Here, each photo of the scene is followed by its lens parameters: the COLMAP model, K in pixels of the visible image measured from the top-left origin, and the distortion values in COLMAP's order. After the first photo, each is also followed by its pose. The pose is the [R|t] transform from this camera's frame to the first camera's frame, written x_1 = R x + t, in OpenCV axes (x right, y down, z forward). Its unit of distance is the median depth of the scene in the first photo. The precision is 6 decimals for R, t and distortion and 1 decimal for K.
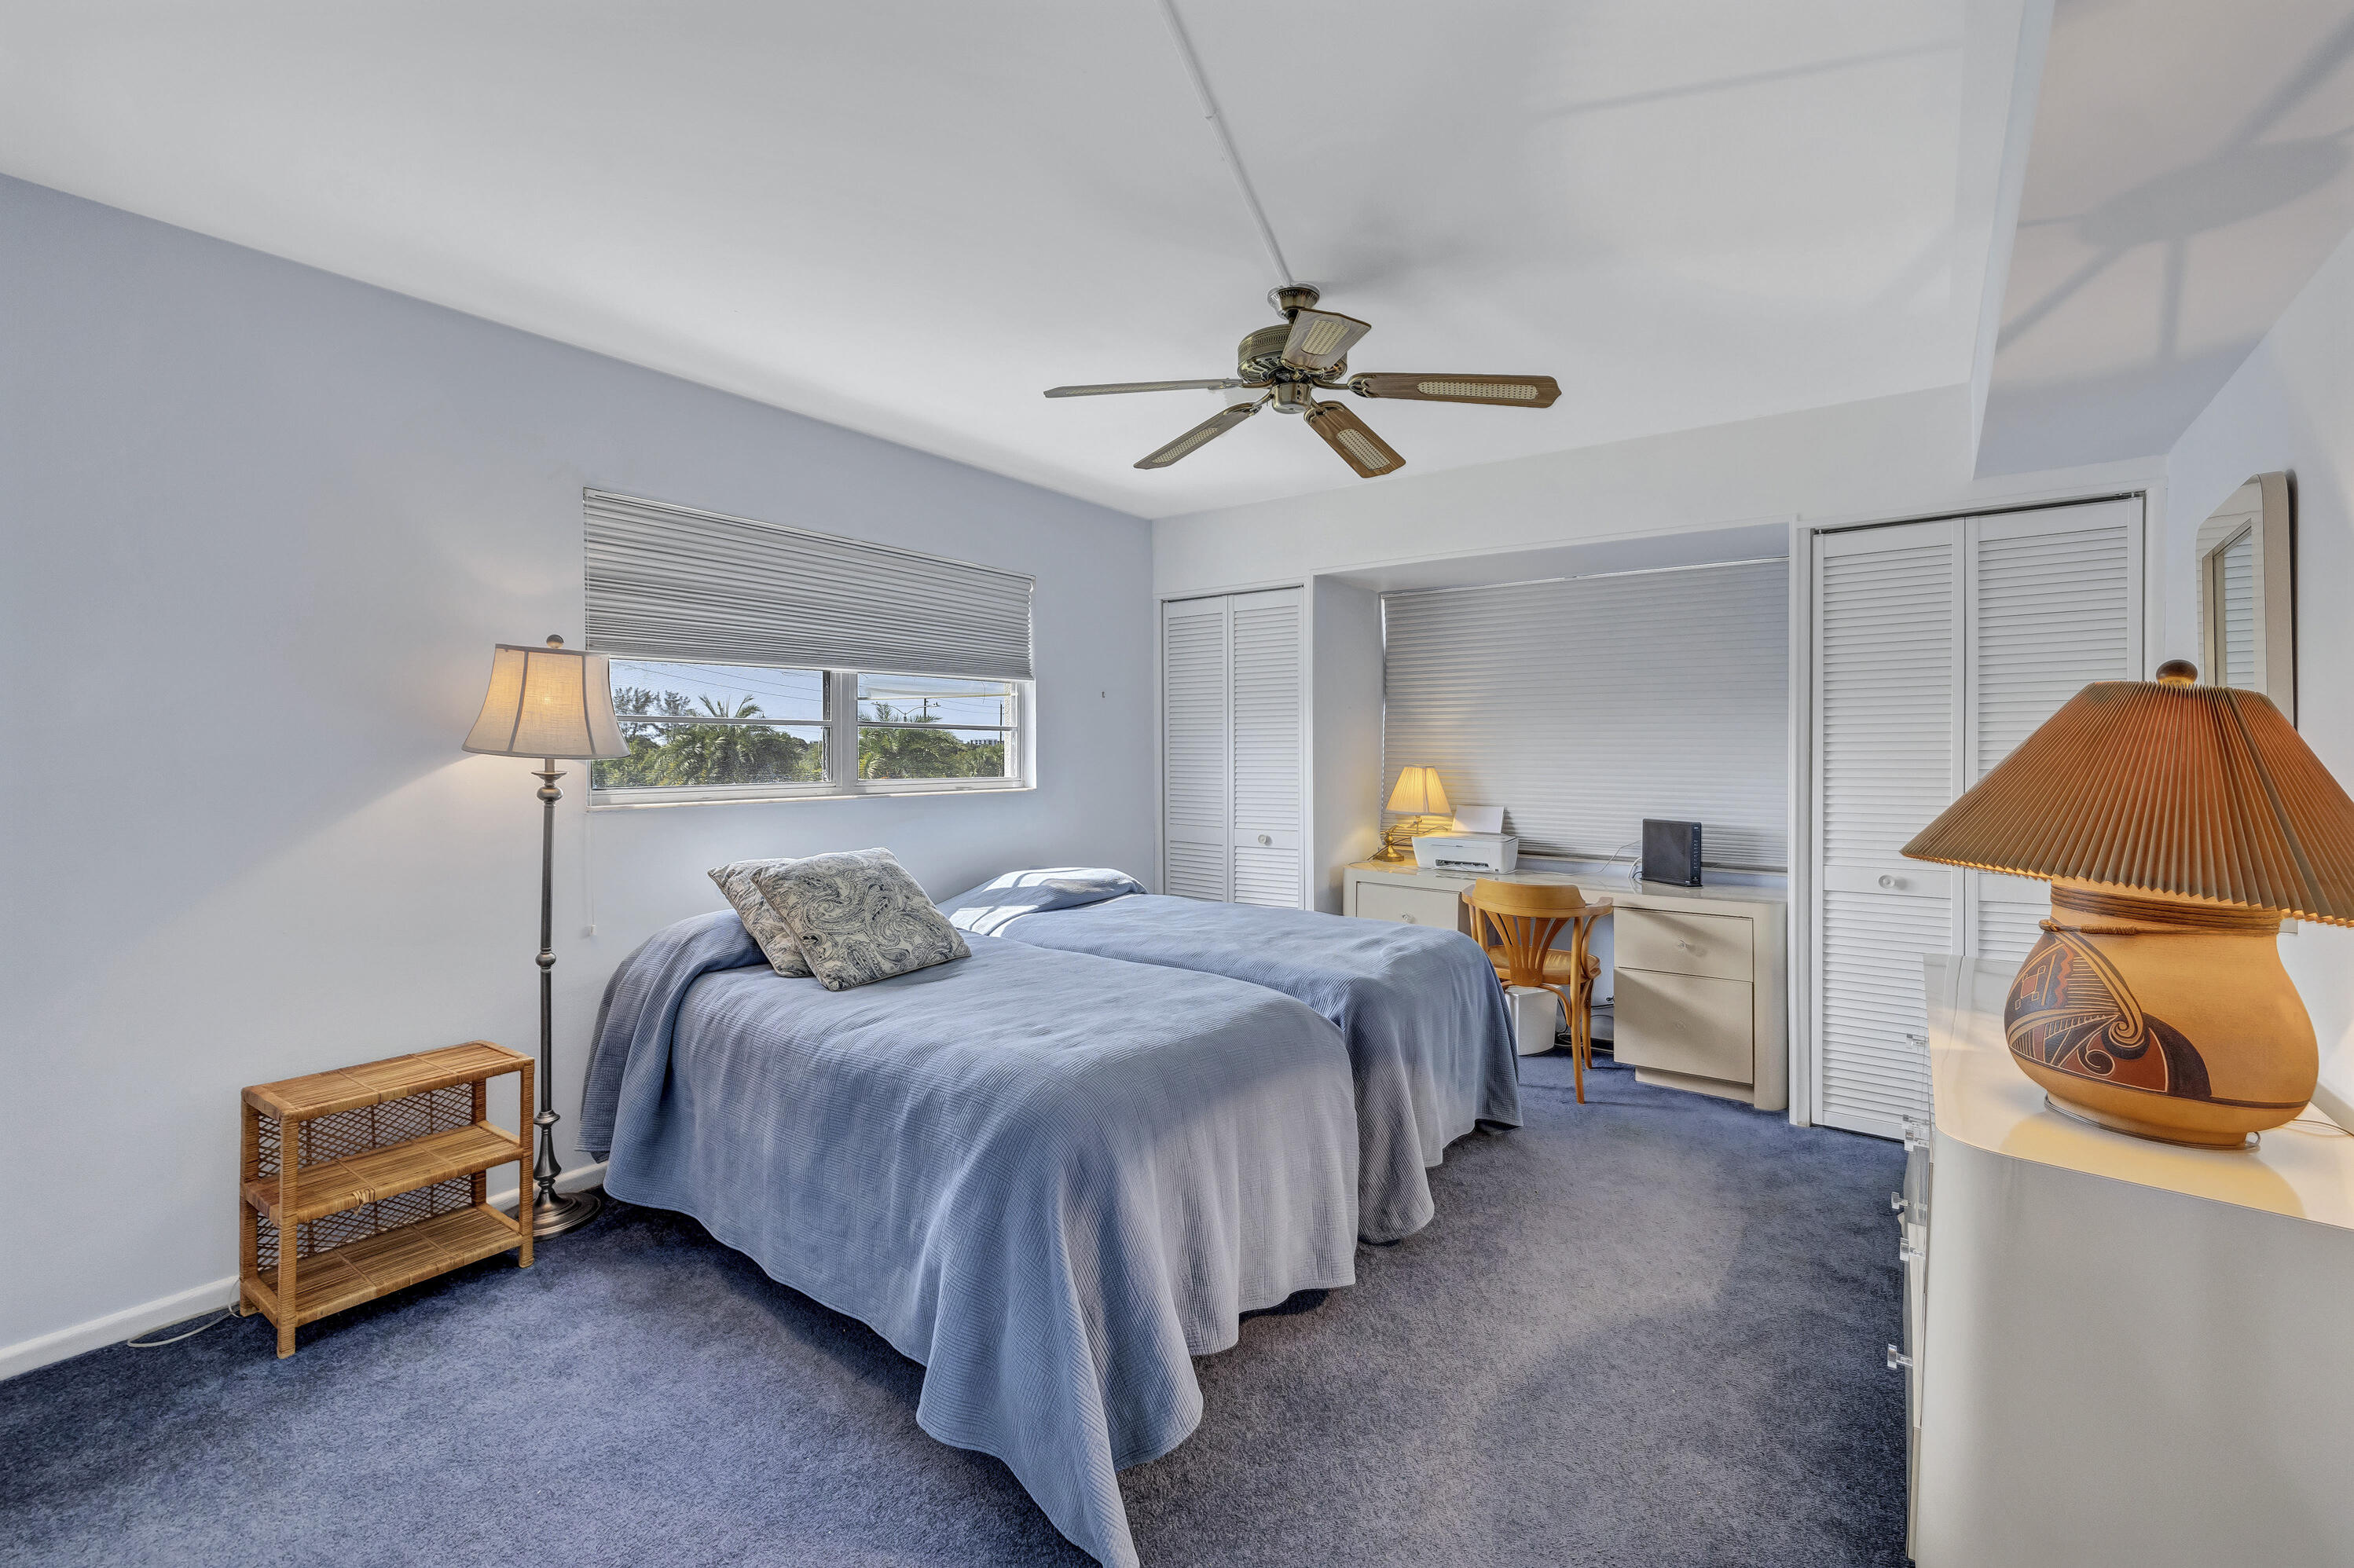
lens RADIAL K [[986.9, 0, 1155.2], [0, 986.9, 762.8], [0, 0, 1]] dist [-0.000608, 0.000067]
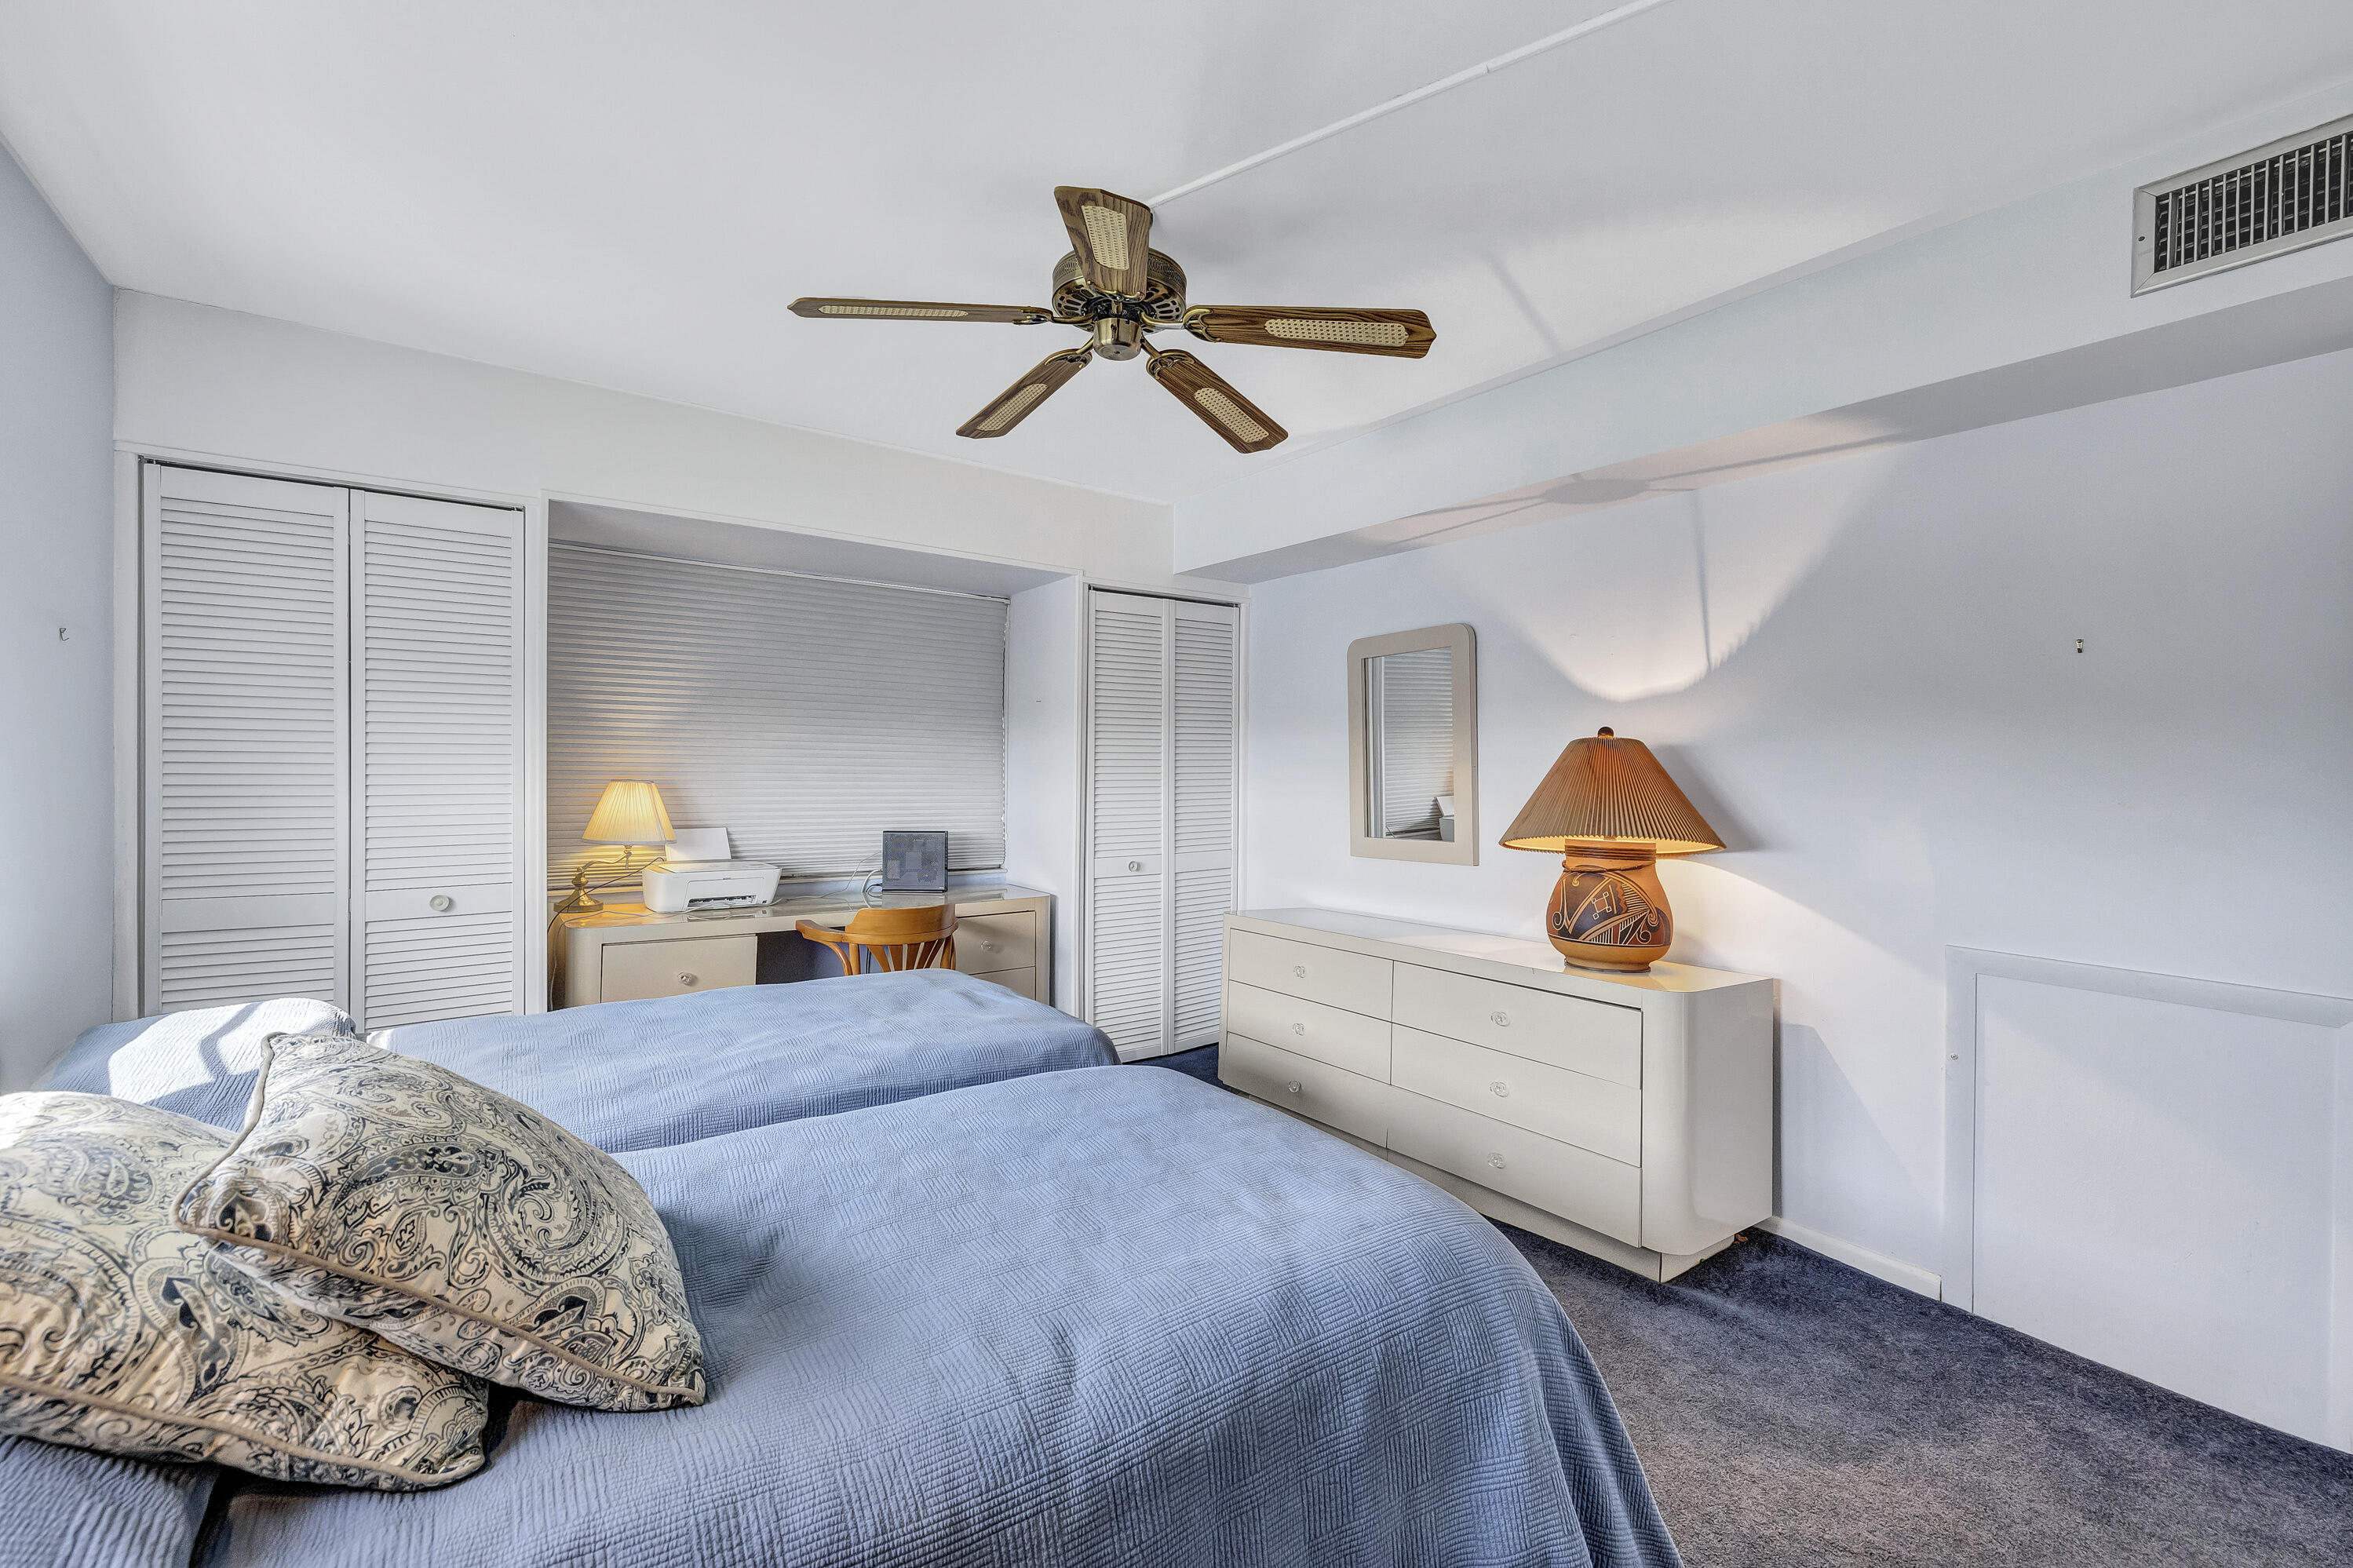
lens RADIAL K [[986.6, 0, 1154.7], [0, 986.6, 762.8], [0, 0, 1]] dist [-0.000608, 0.000067]
pose [[0.311850, 0.005514, 0.950115, -0.460622], [-0.000662, 0.999984, -0.005586, -0.008792], [-0.950131, 0.001113, 0.311848, 0.522689]]
